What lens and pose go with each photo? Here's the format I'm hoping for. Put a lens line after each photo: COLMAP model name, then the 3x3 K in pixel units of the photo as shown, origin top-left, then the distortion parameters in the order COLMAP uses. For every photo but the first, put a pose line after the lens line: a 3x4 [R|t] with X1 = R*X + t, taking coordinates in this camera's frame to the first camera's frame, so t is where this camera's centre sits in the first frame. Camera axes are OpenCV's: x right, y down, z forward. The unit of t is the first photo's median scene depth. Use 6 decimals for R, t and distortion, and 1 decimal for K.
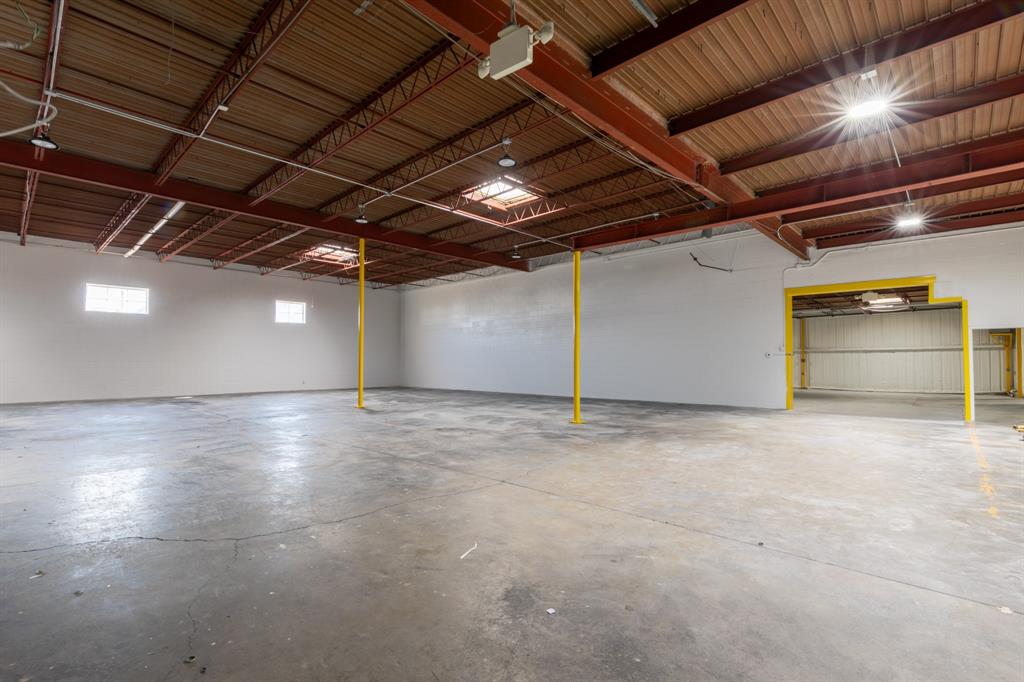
lens RADIAL K [[482.3, 0, 513.1], [0, 482.3, 344.4], [0, 0, 1]] dist [0.004238, 0.000161]
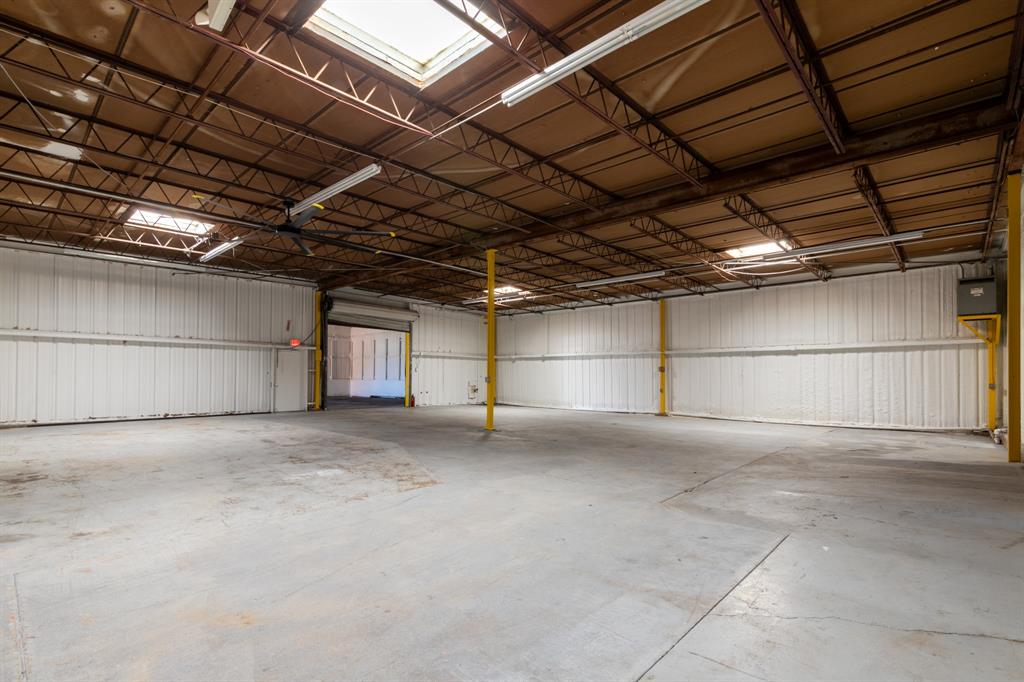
lens RADIAL K [[482.3, 0, 523.4], [0, 482.3, 362.8], [0, 0, 1]] dist [0.004238, 0.000161]
pose [[0.999685, 0.003818, 0.024799, 0.481750], [-0.004214, 0.999864, 0.015972, 0.019371], [-0.024734, -0.016071, 0.999565, 0.469671]]
